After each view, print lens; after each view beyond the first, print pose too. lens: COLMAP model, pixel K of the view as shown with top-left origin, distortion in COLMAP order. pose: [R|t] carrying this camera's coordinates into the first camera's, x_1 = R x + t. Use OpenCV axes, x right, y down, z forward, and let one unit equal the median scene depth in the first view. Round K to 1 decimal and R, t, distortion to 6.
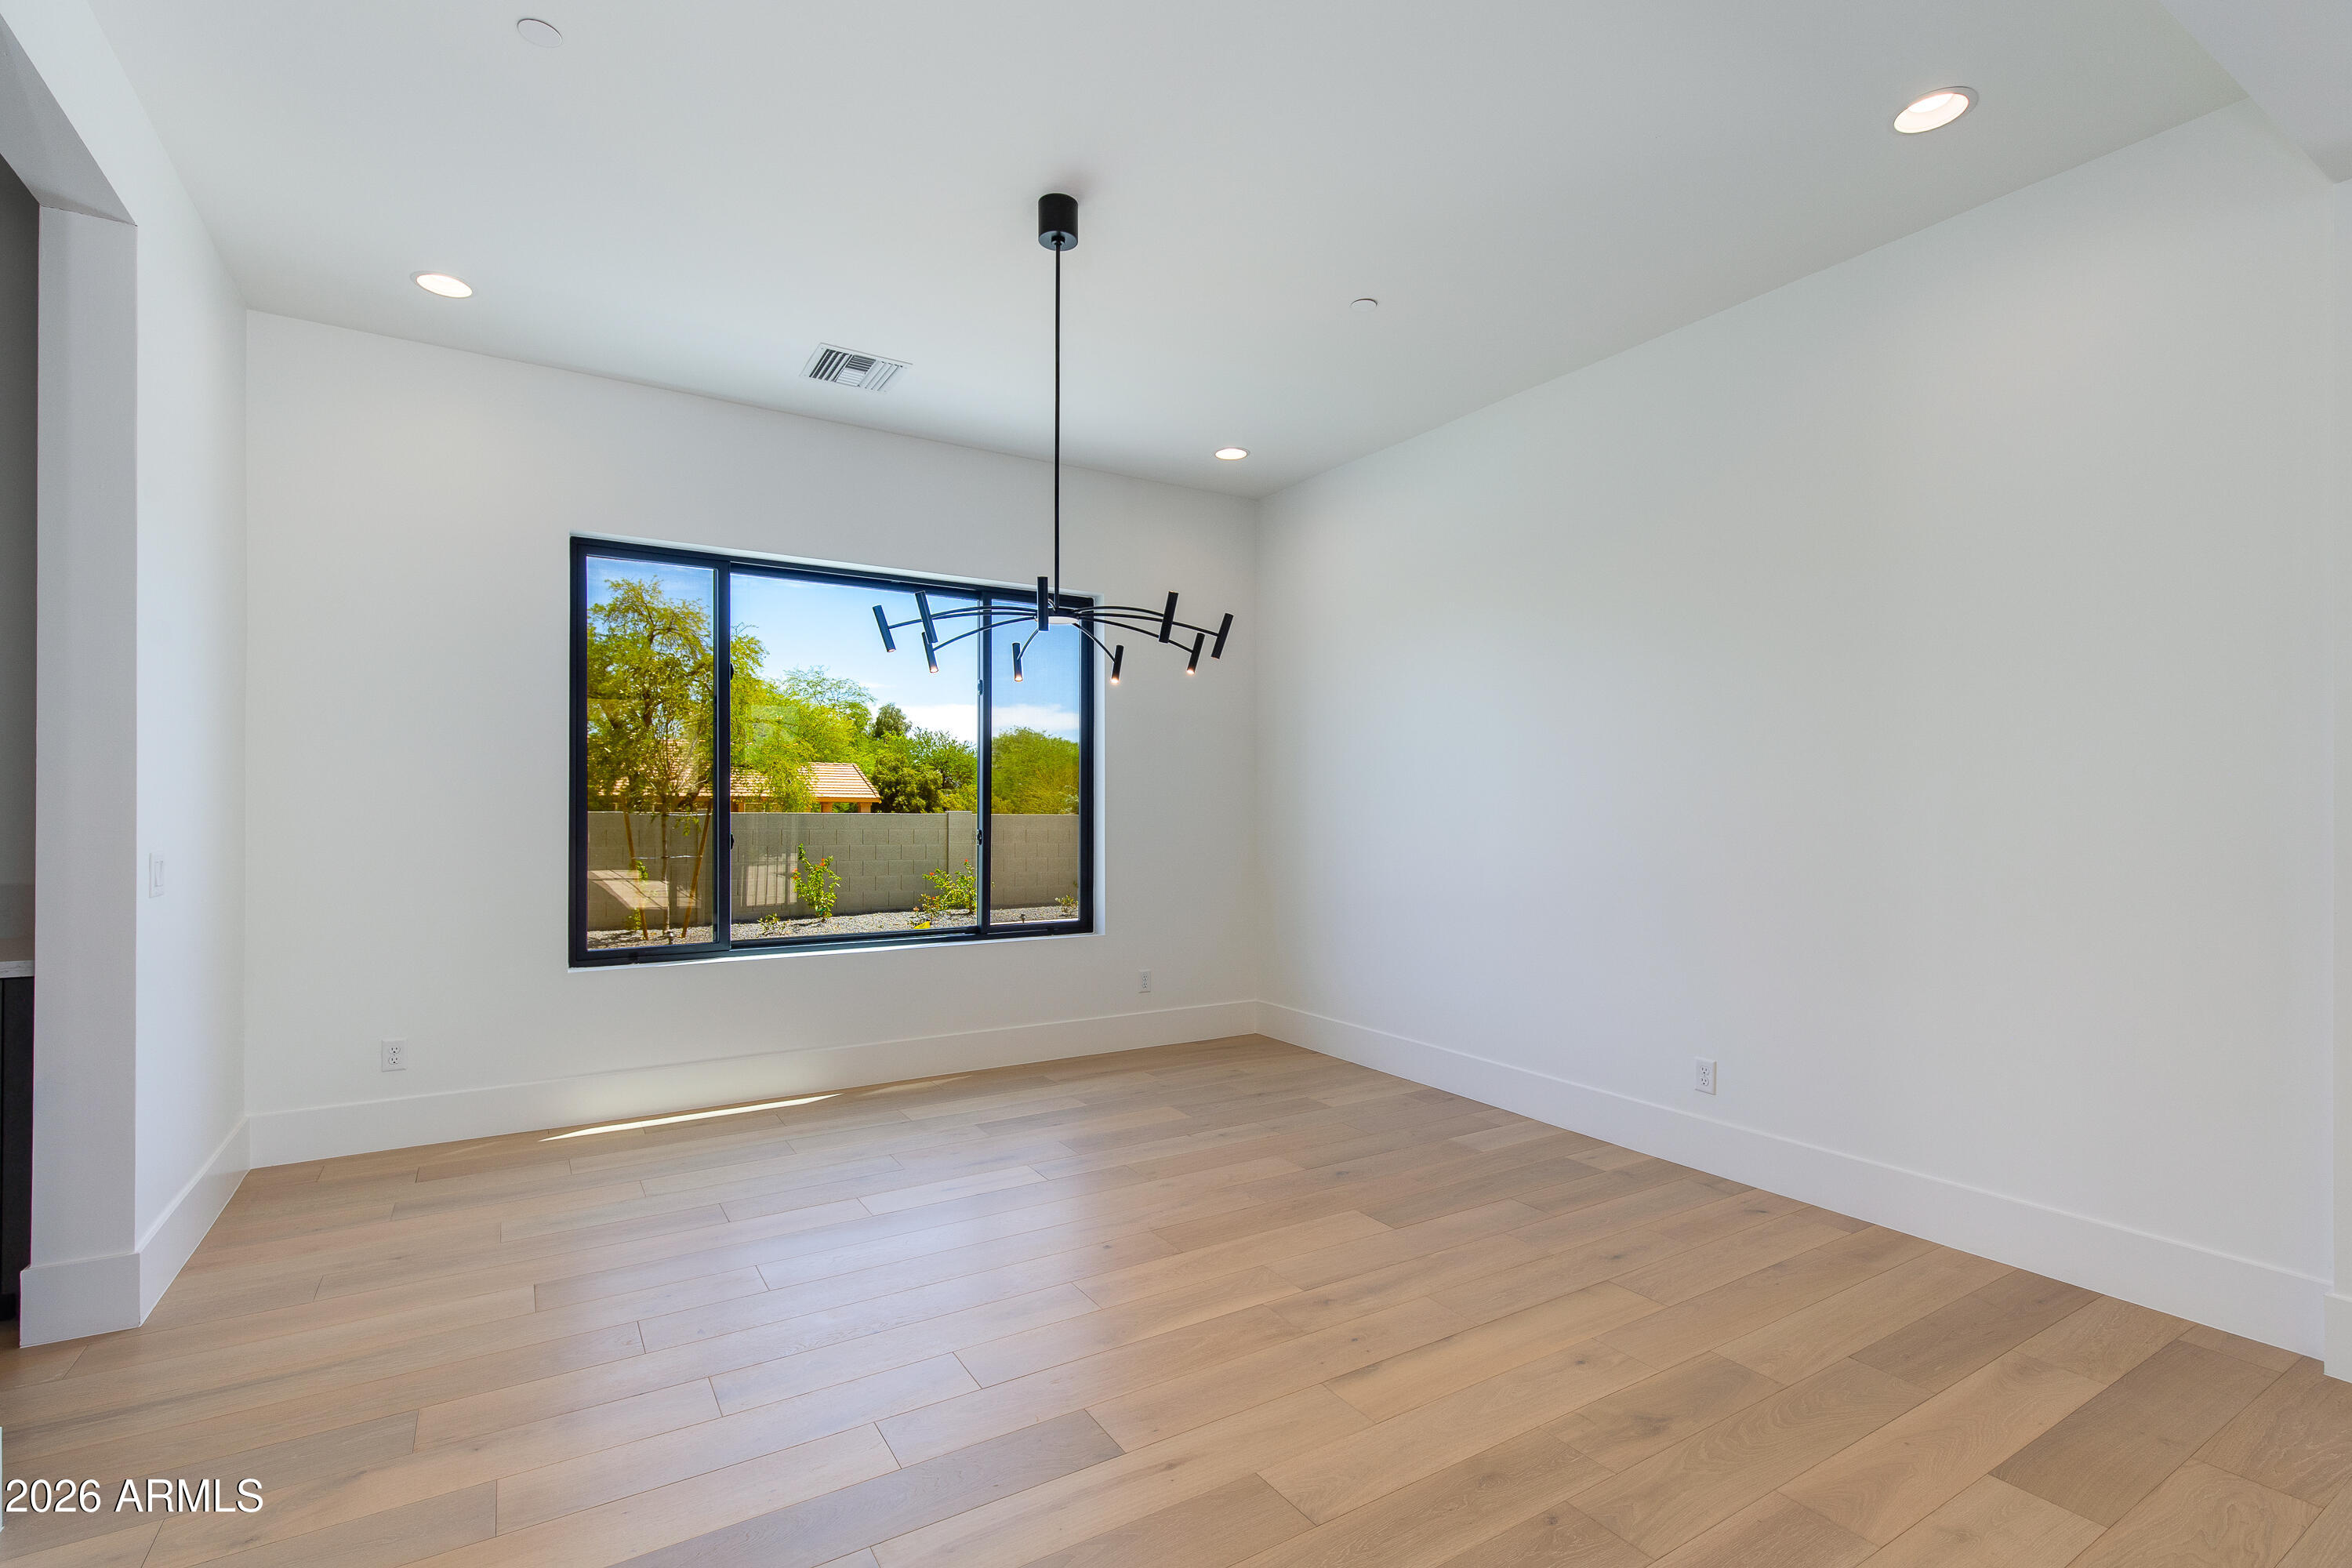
lens RADIAL K [[1075.5, 0, 1165.6], [0, 1075.5, 802.8], [0, 0, 1]] dist [0.010216, -0.002031]
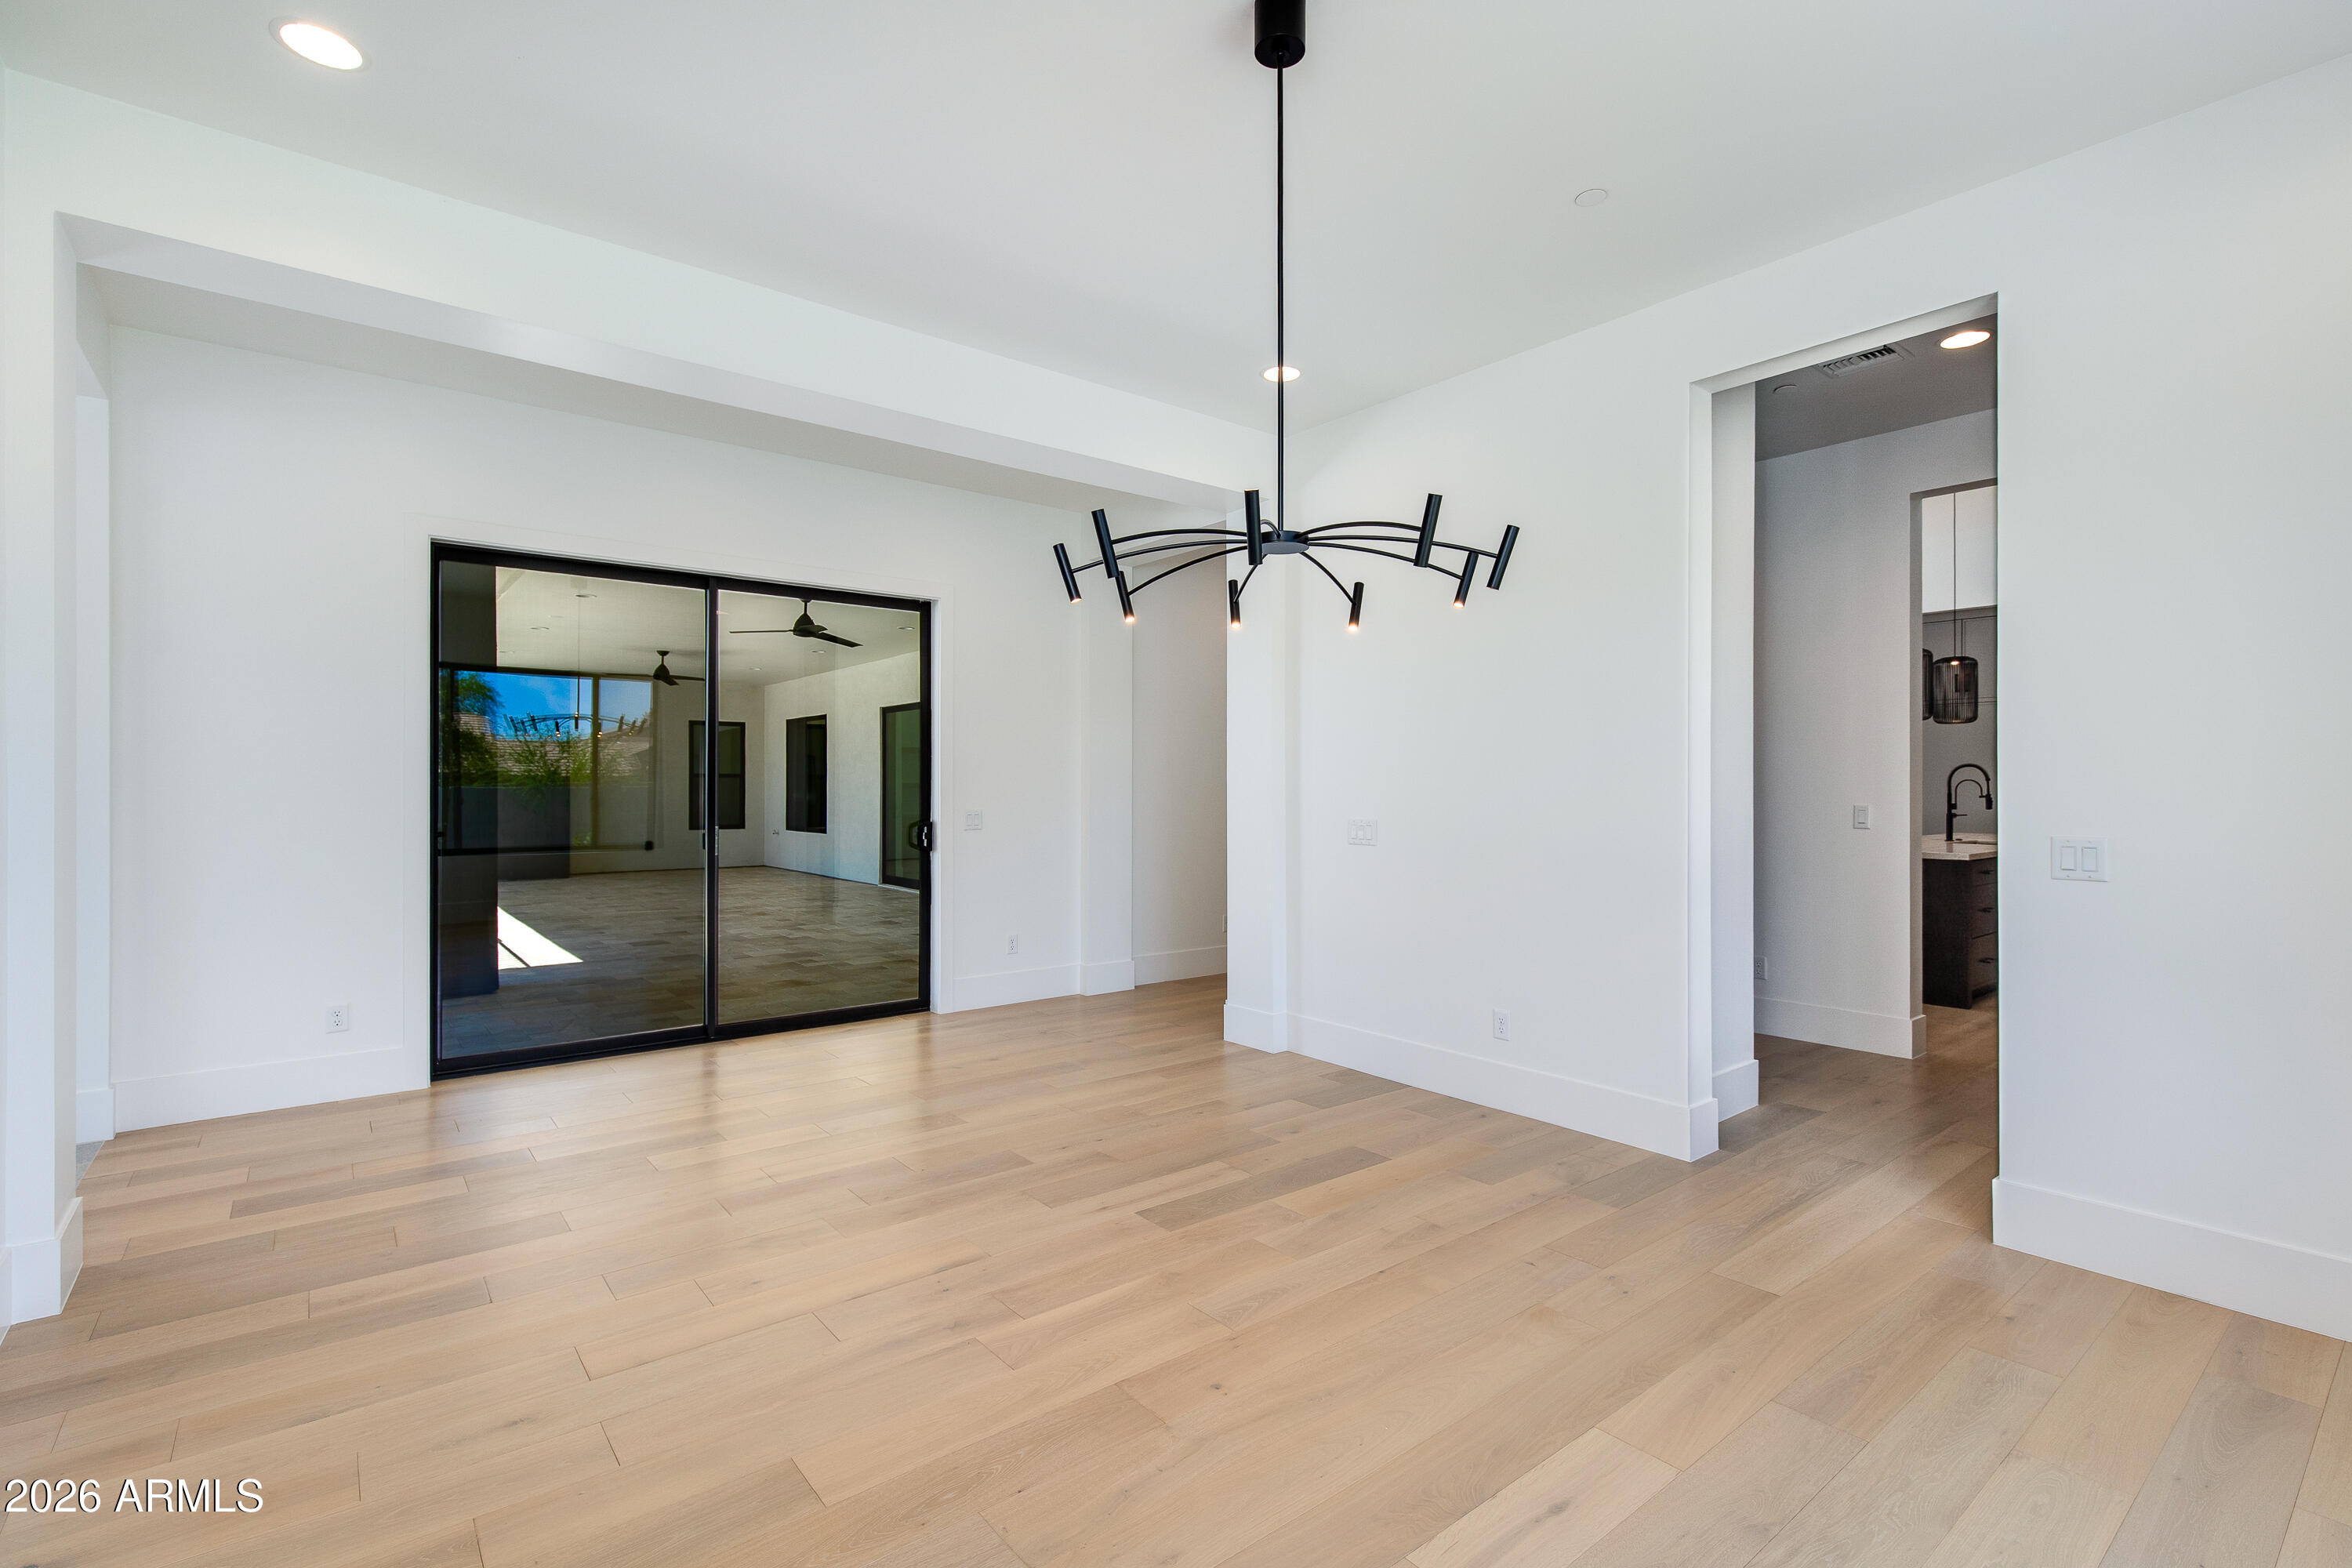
lens RADIAL K [[1075.5, 0, 1182.8], [0, 1075.5, 783.7], [0, 0, 1]] dist [0.010216, -0.002031]
pose [[-0.991886, -0.003685, -0.127075, 0.049437], [-0.003351, 0.999990, -0.002847, -0.003520], [0.127084, -0.002398, -0.991889, 1.313373]]
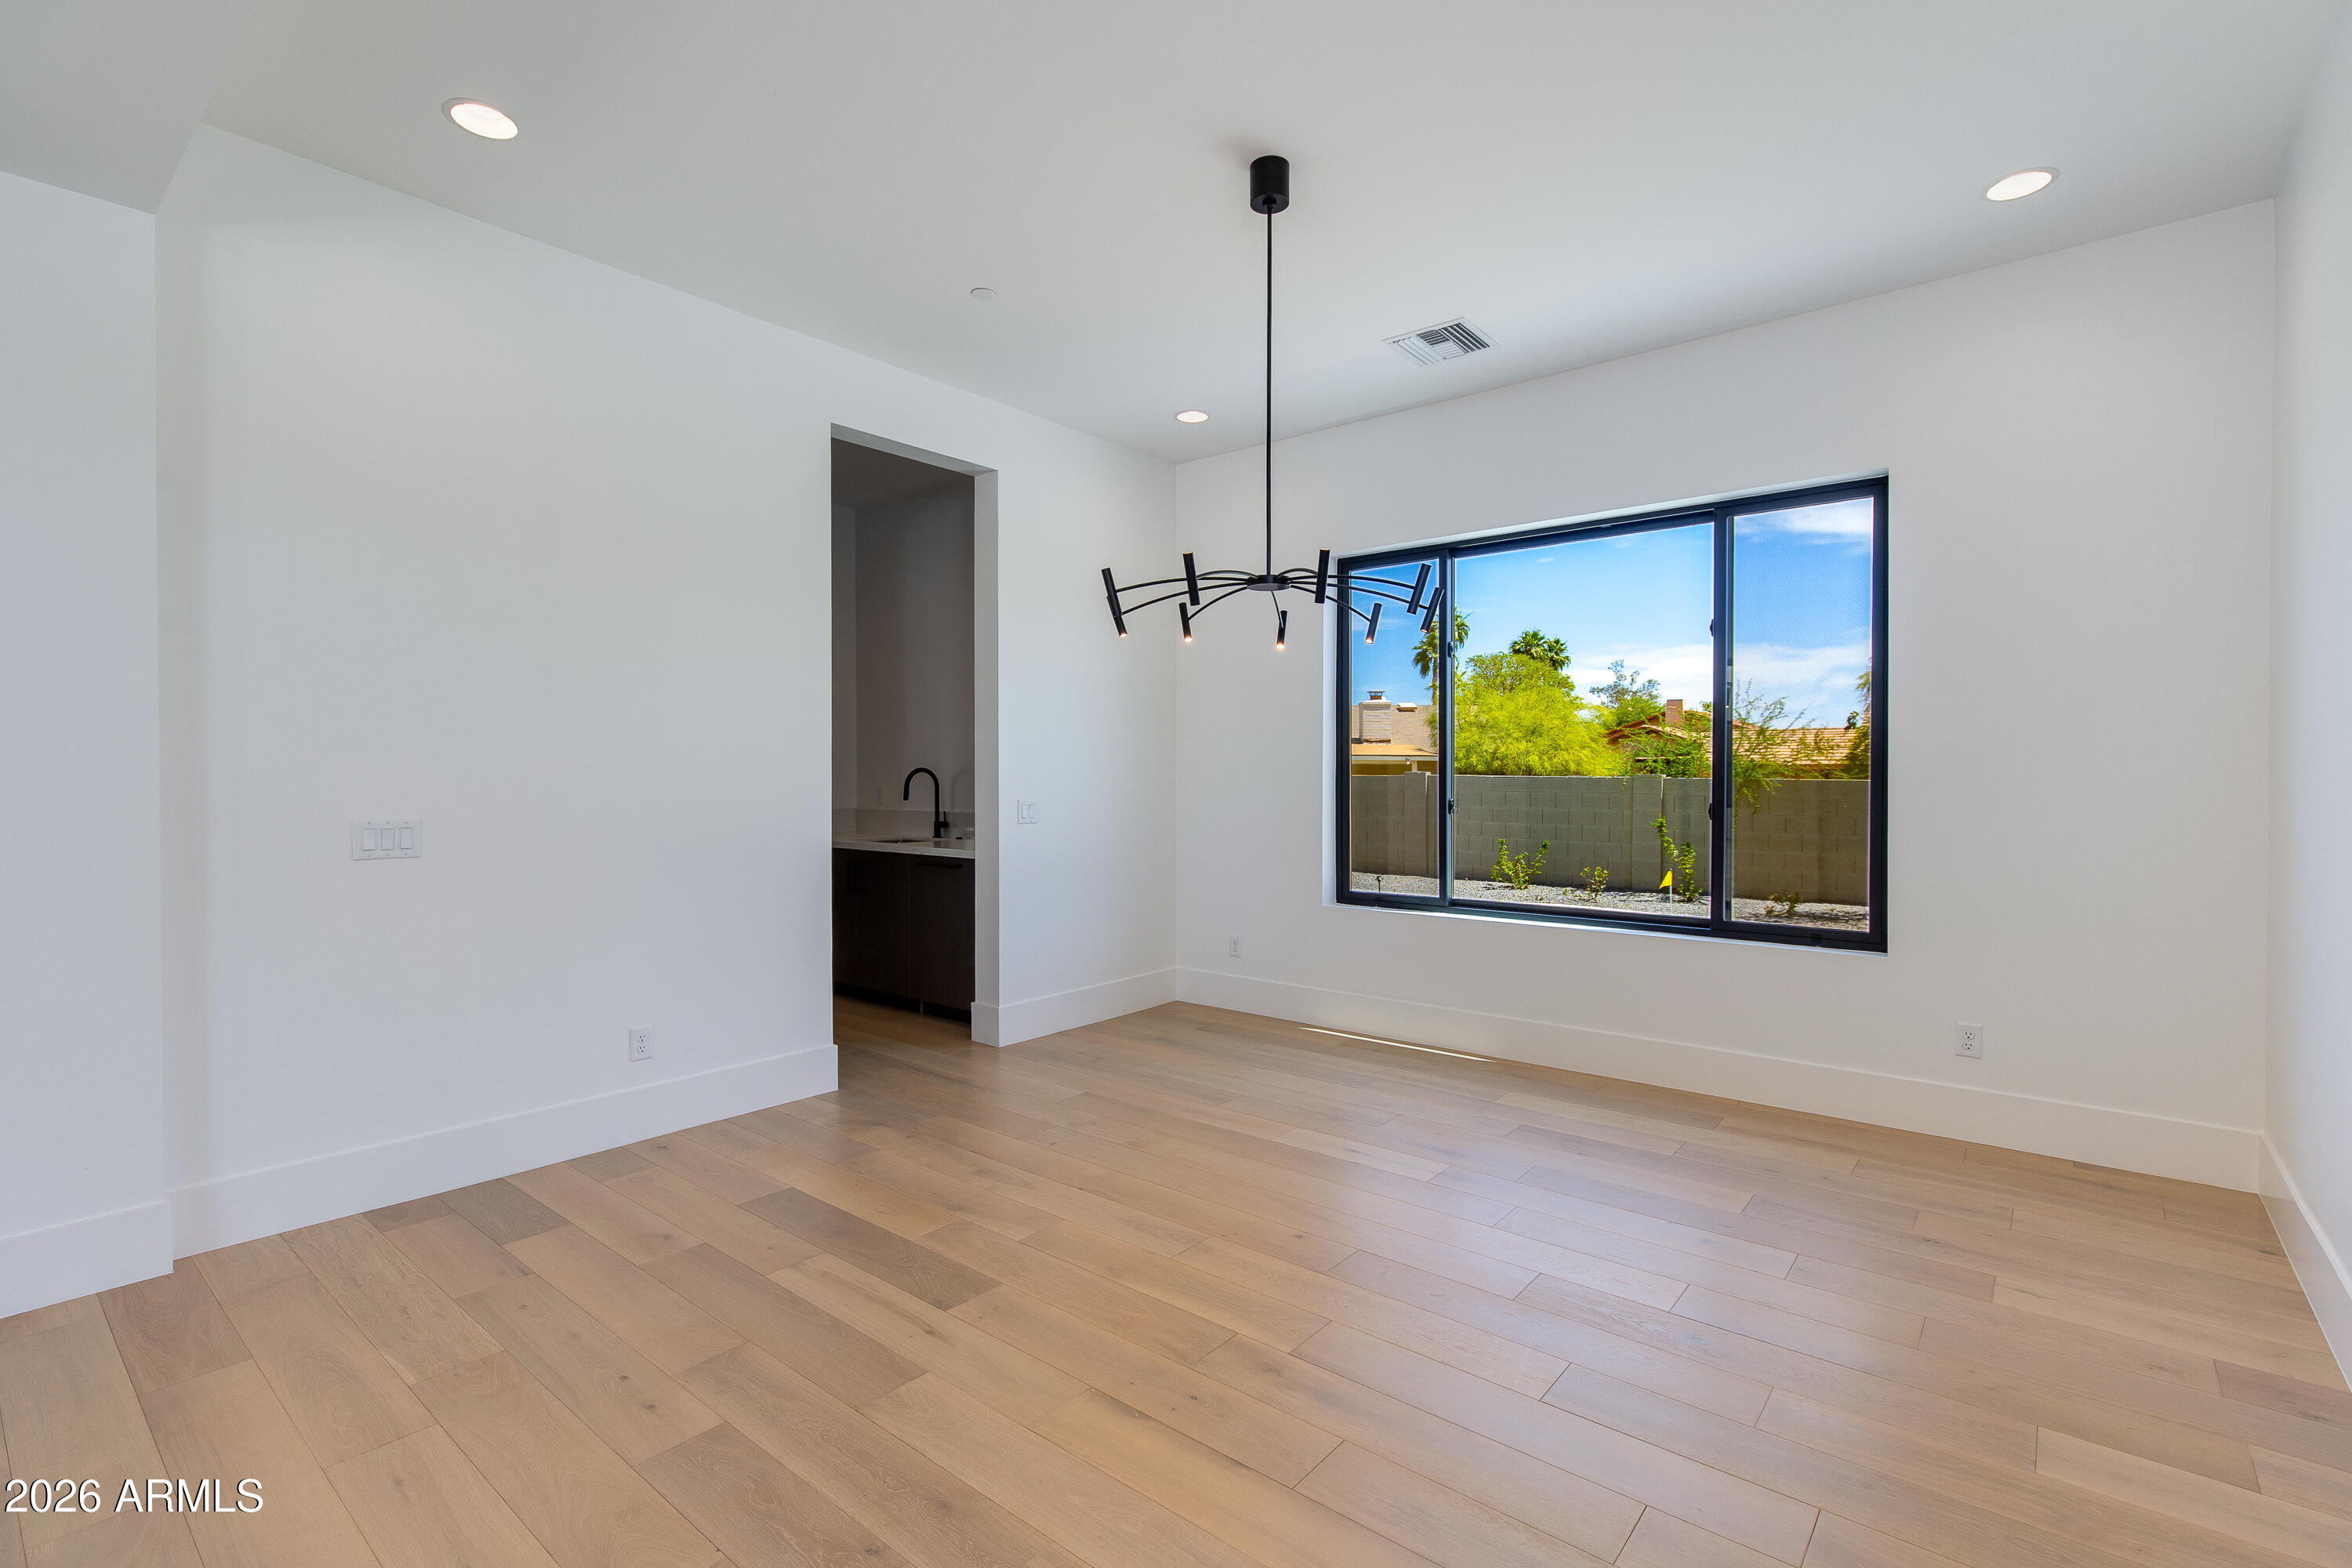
lens RADIAL K [[1075.5, 0, 1167.1], [0, 1075.5, 778.7], [0, 0, 1]] dist [0.010216, -0.002031]
pose [[0.311691, 0.001747, -0.950182, 0.611828], [0.004316, 0.999985, 0.003254, 0.003572], [0.950174, -0.005115, 0.311679, 0.448156]]
